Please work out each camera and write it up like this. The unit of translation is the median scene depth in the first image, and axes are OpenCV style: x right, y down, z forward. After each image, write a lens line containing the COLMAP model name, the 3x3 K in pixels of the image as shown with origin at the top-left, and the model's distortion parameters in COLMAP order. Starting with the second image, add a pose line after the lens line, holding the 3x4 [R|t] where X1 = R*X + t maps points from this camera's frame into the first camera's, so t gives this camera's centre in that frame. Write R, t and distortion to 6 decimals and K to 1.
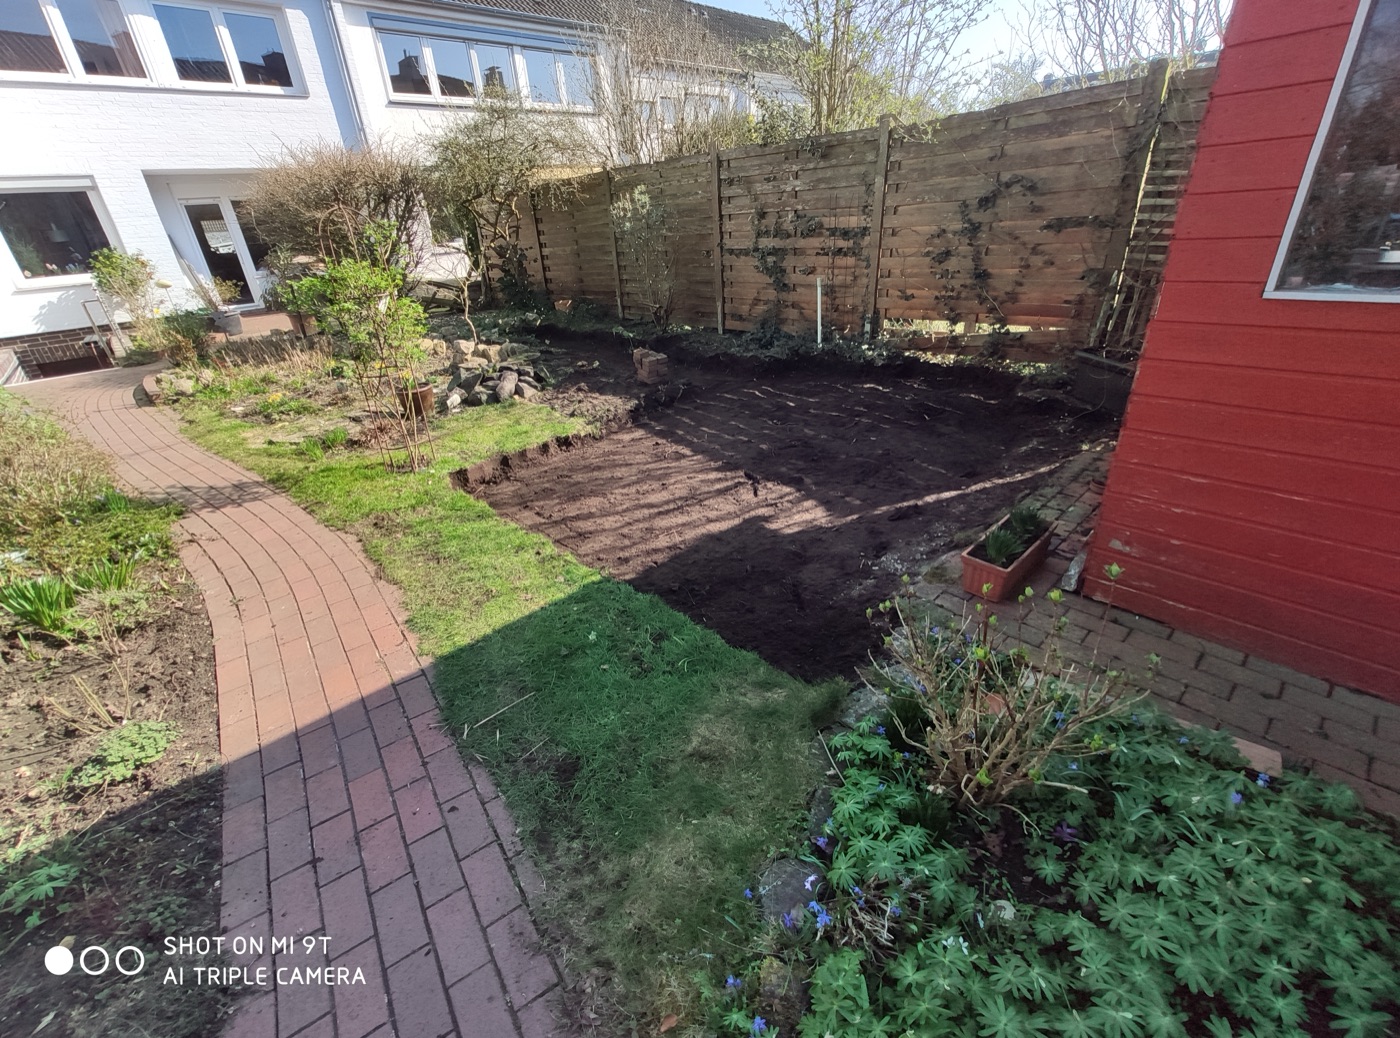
lens RADIAL K [[603.2, 0, 700.0], [0, 603.2, 519.0], [0, 0, 1]] dist [-0.000052, 0.001786]
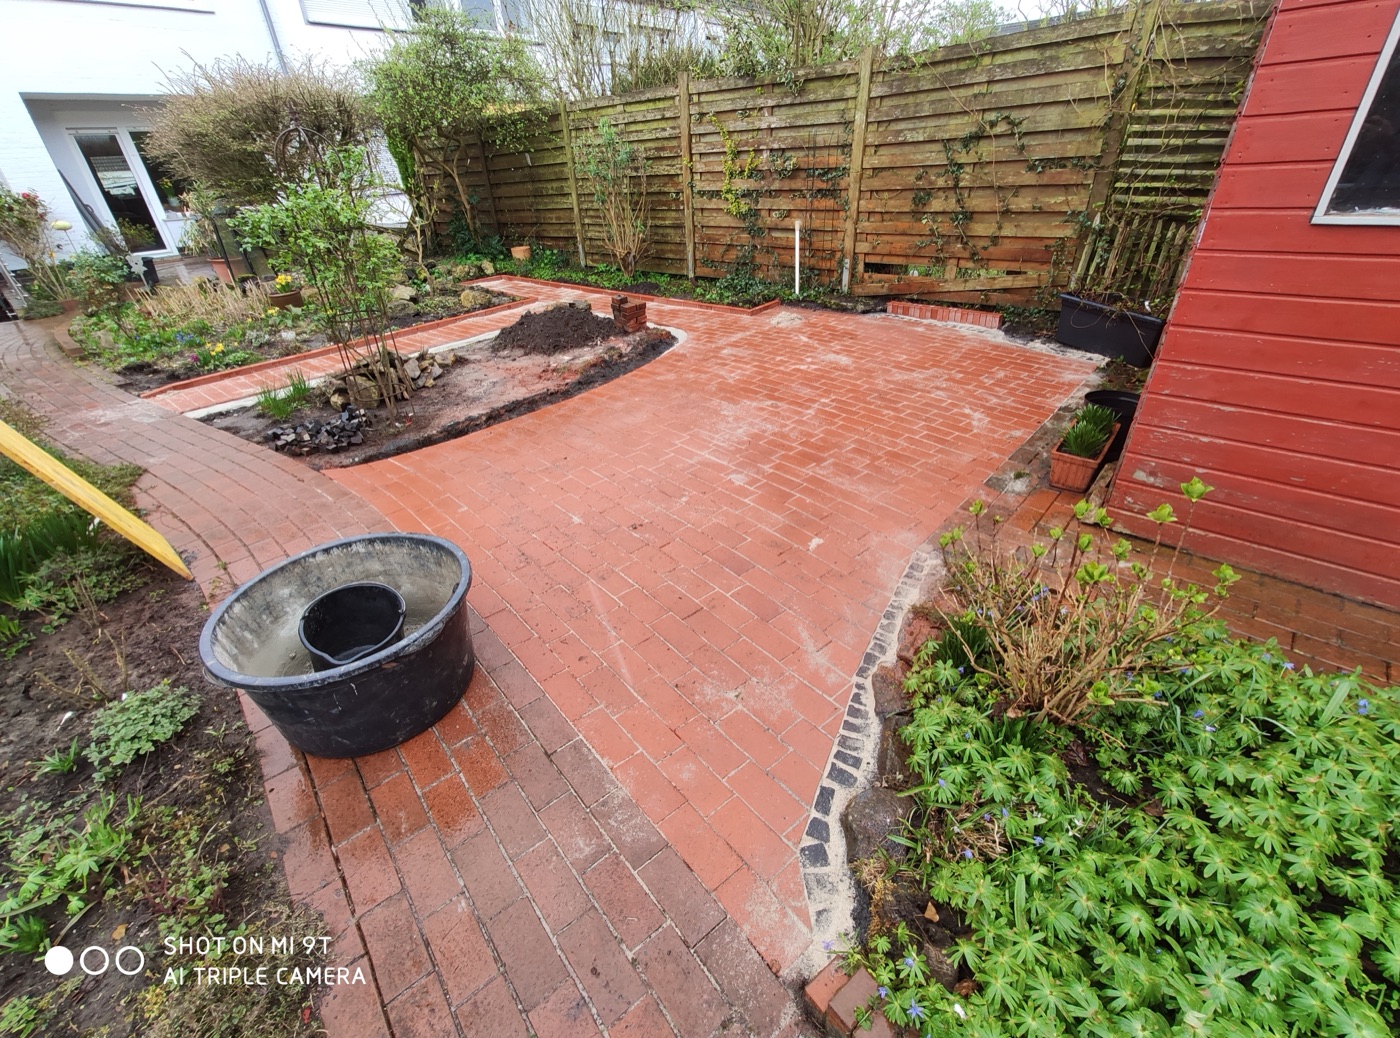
lens RADIAL K [[604.2, 0, 700.0], [0, 604.2, 519.0], [0, 0, 1]] dist [-0.001961, 0.000319]
pose [[0.996293, -0.030504, 0.080441, -0.054774], [0.025114, 0.997424, 0.067193, 0.010790], [-0.082283, -0.064924, 0.994492, 0.013826]]
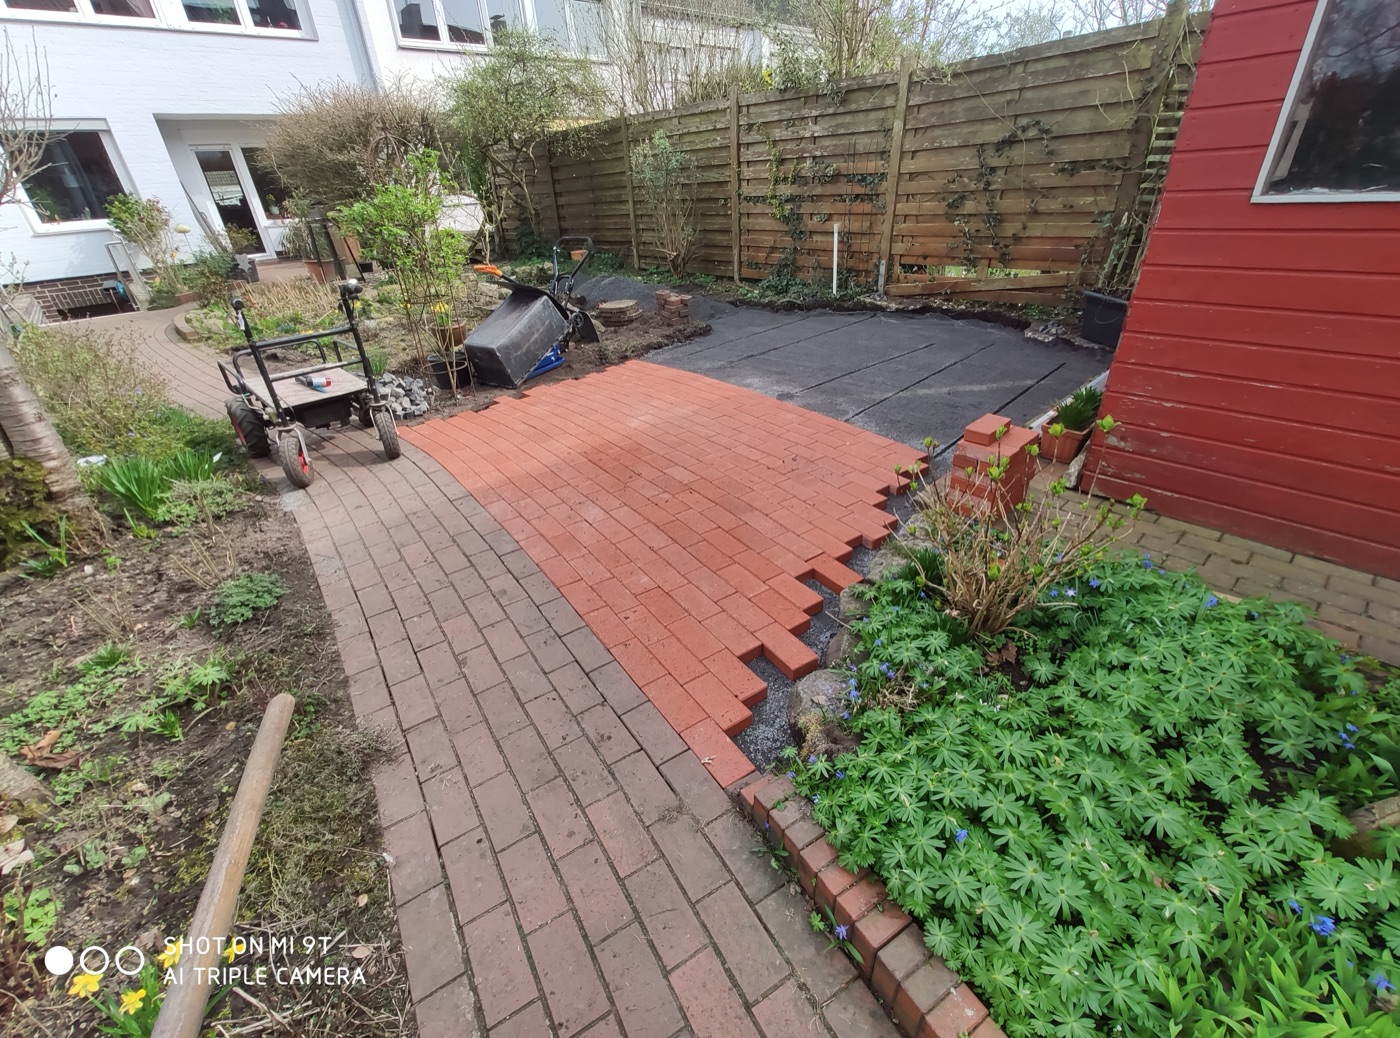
lens RADIAL K [[603.7, 0, 701.3], [0, 603.7, 516.8], [0, 0, 1]] dist [0.001280, -0.000023]
pose [[0.999926, 0.012177, 0.000651, -0.026992], [-0.012194, 0.998876, 0.045811, 0.054646], [-0.000092, -0.045815, 0.998950, -0.047260]]
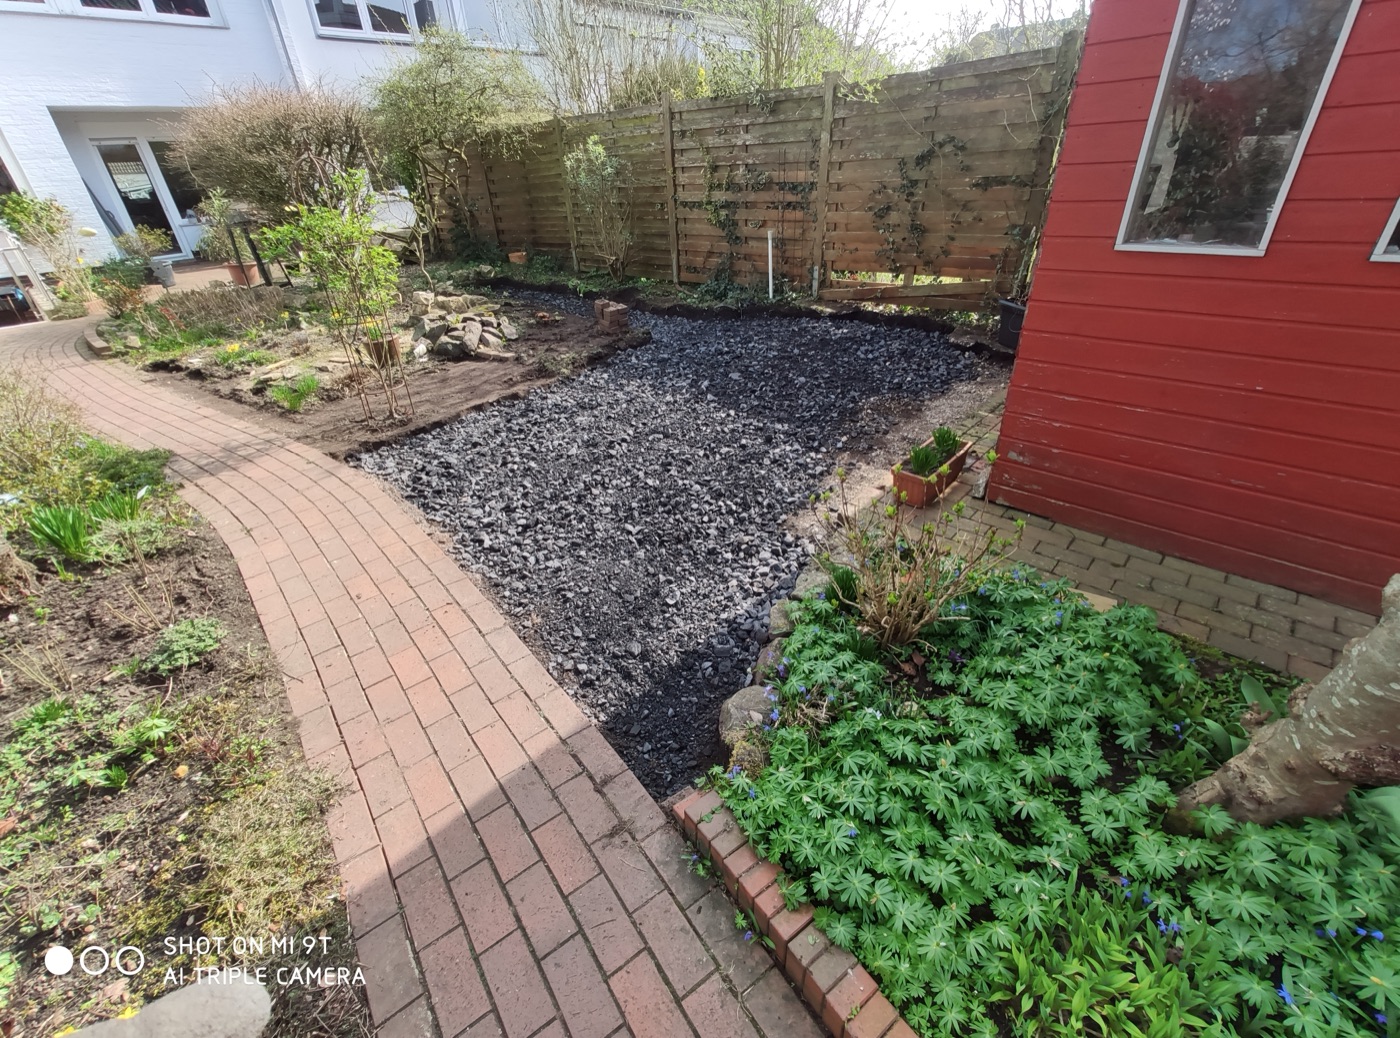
lens RADIAL K [[606.3, 0, 700.0], [0, 606.3, 515.6], [0, 0, 1]] dist [-0.000883, 0.000467]
pose [[0.997011, -0.025155, 0.073049, -0.013896], [0.020810, 0.998003, 0.059649, 0.029851], [-0.074404, -0.057950, 0.995543, -0.072194]]
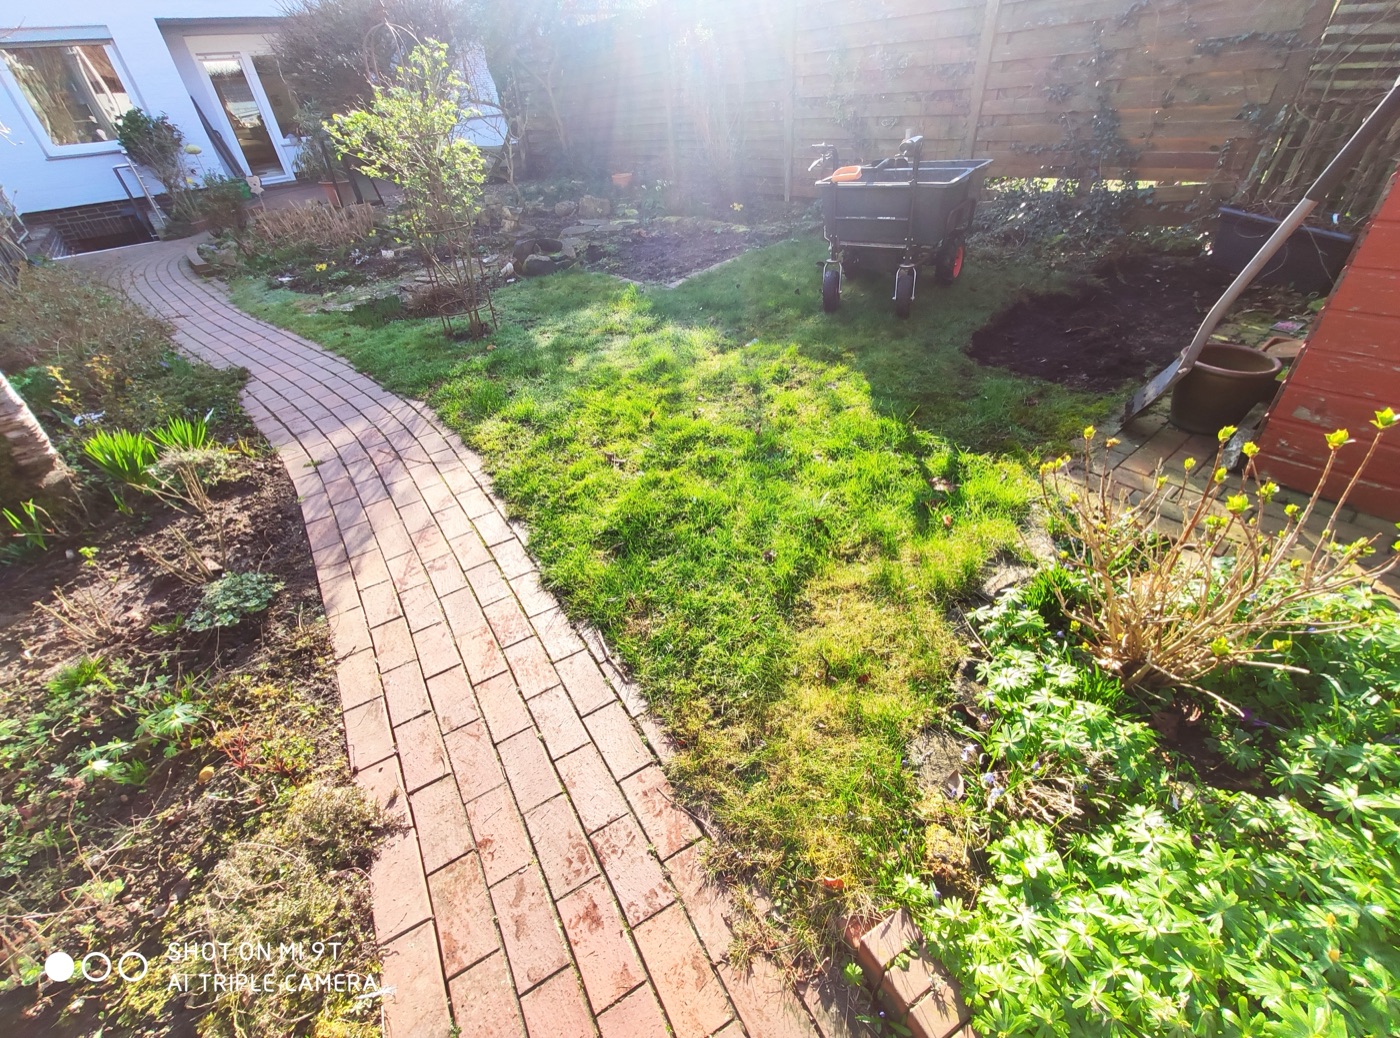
lens RADIAL K [[606.3, 0, 700.0], [0, 606.3, 515.6], [0, 0, 1]] dist [-0.000883, 0.000467]
pose [[0.998251, 0.026858, -0.052658, -0.046135], [-0.018395, 0.987731, 0.155075, 0.026283], [0.056177, -0.153835, 0.986498, 0.029786]]
